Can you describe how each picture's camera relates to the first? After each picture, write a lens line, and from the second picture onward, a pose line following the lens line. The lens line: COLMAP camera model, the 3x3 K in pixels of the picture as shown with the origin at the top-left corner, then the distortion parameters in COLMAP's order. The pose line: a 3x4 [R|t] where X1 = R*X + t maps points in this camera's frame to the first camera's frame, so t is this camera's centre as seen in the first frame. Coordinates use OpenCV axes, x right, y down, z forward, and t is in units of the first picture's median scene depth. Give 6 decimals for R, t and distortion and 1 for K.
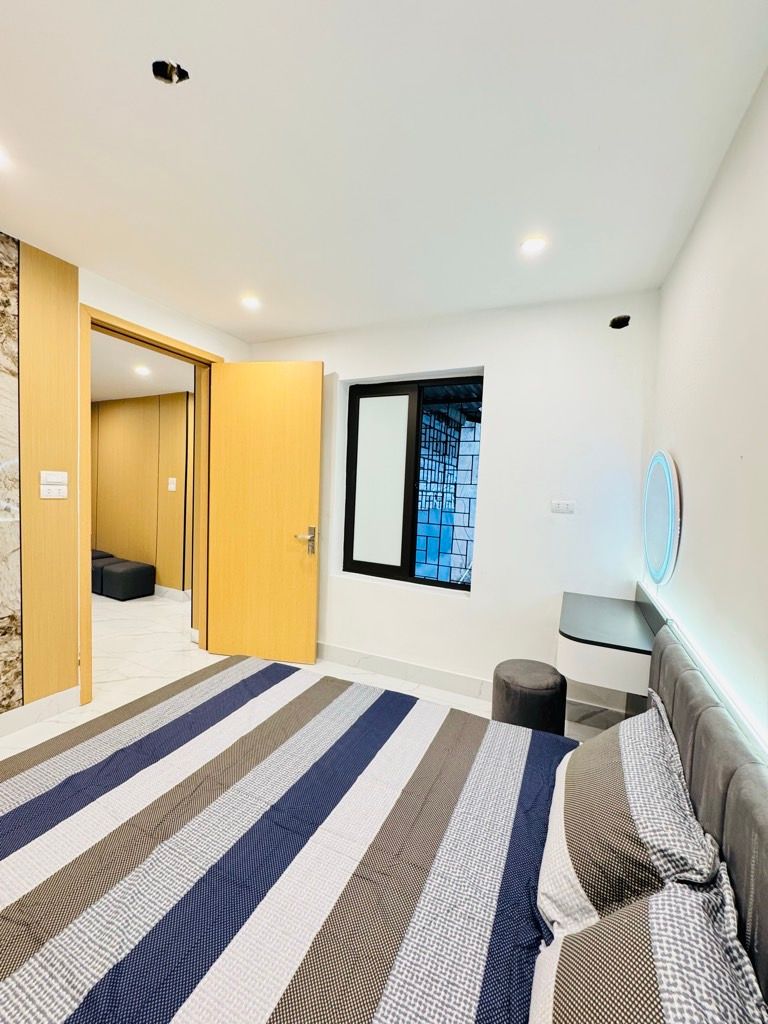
lens RADIAL K [[411.2, 0, 383.2], [0, 411.2, 513.2], [0, 0, 1]] dist [-0.001716, 0.000921]
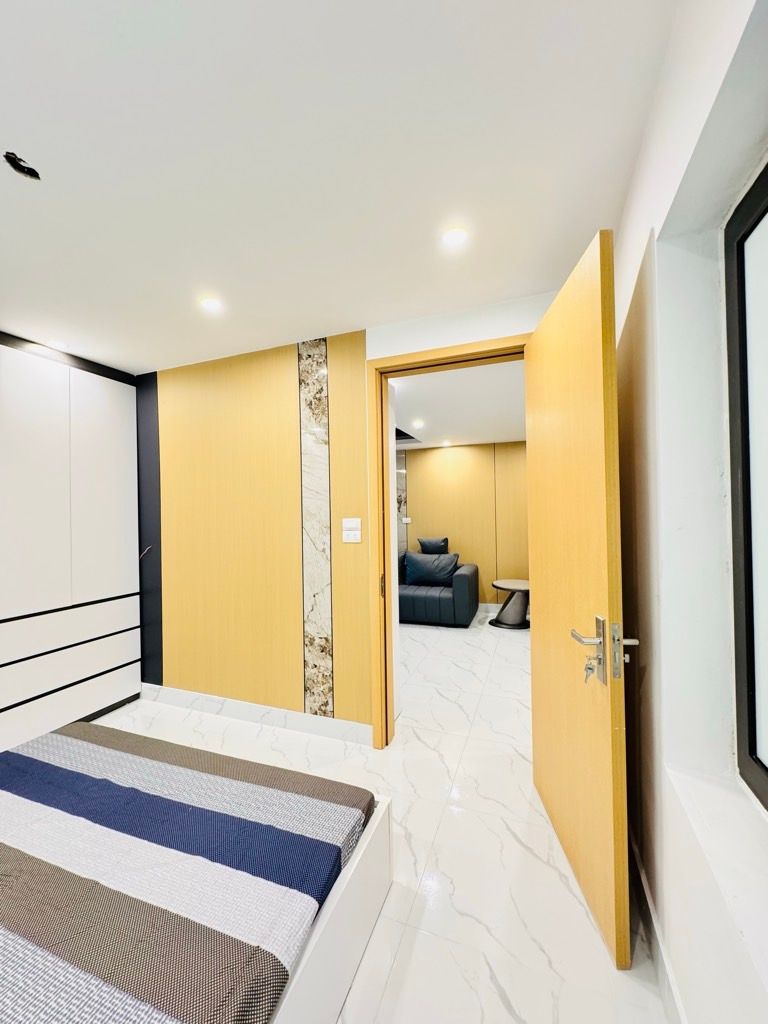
lens RADIAL K [[411.2, 0, 385.4], [0, 411.2, 512.2], [0, 0, 1]] dist [-0.001716, 0.000921]
pose [[0.080141, -0.046210, -0.995712, 0.339381], [-0.031708, 0.998301, -0.048883, -0.068936], [0.996279, 0.035489, 0.078540, 1.043898]]
